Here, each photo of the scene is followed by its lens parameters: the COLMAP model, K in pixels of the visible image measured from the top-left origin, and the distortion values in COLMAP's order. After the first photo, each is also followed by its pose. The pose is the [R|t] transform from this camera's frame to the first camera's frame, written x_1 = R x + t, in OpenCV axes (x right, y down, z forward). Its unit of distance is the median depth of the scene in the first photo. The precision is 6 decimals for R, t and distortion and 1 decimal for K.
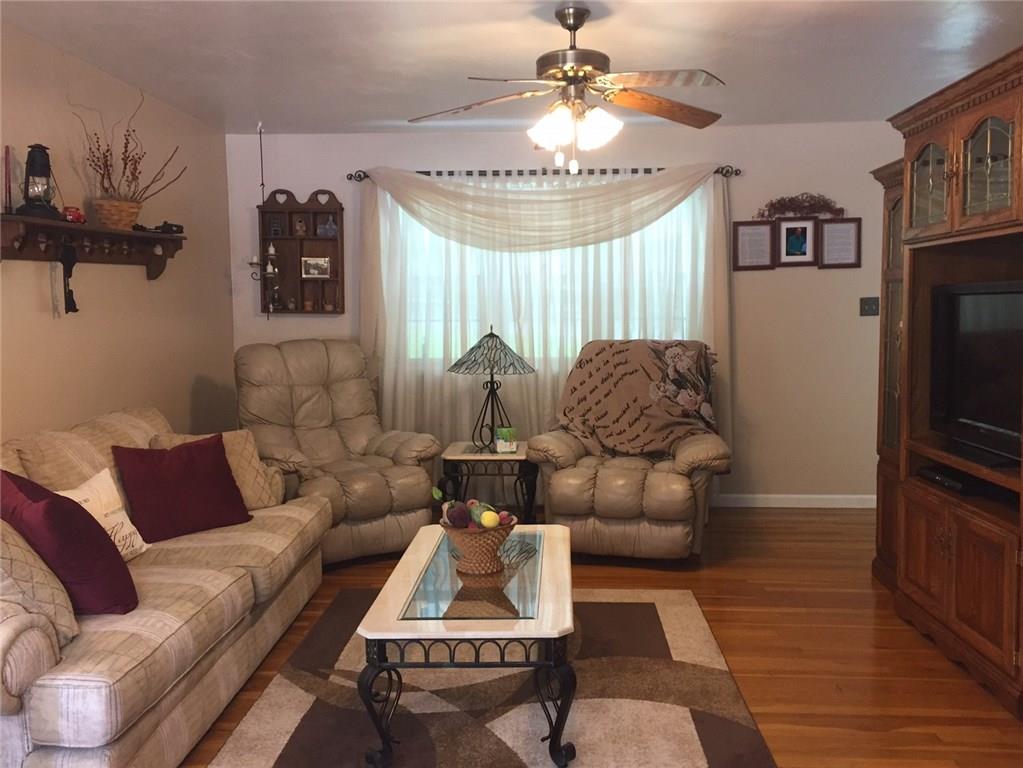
lens RADIAL K [[901.8, 0, 511.5], [0, 901.8, 384.0], [0, 0, 1]] dist [0.012489, -0.001871]
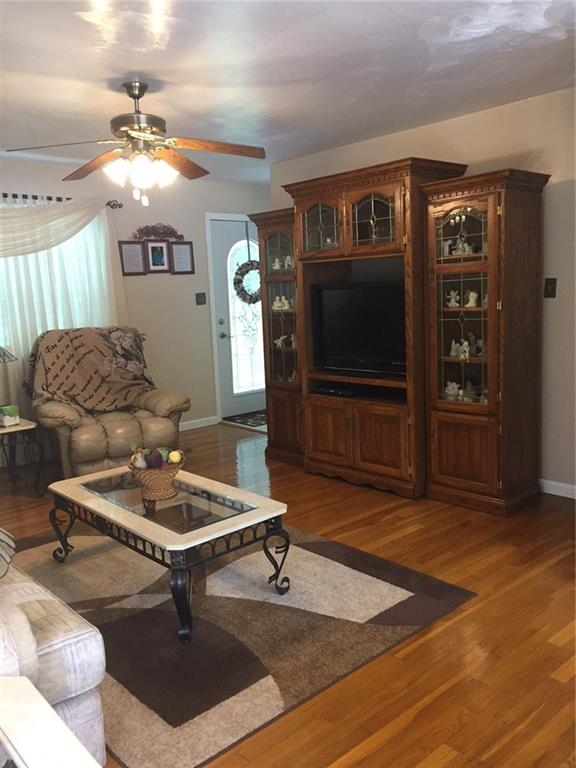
lens RADIAL K [[650.4, 0, 303.5], [0, 650.4, 384.1], [0, 0, 1]] dist [0.090684, -0.116939]
pose [[0.701501, -0.122305, 0.702095, -0.334363], [0.094549, 0.992427, 0.078411, -0.012059], [-0.706369, 0.011377, 0.707753, 0.080144]]
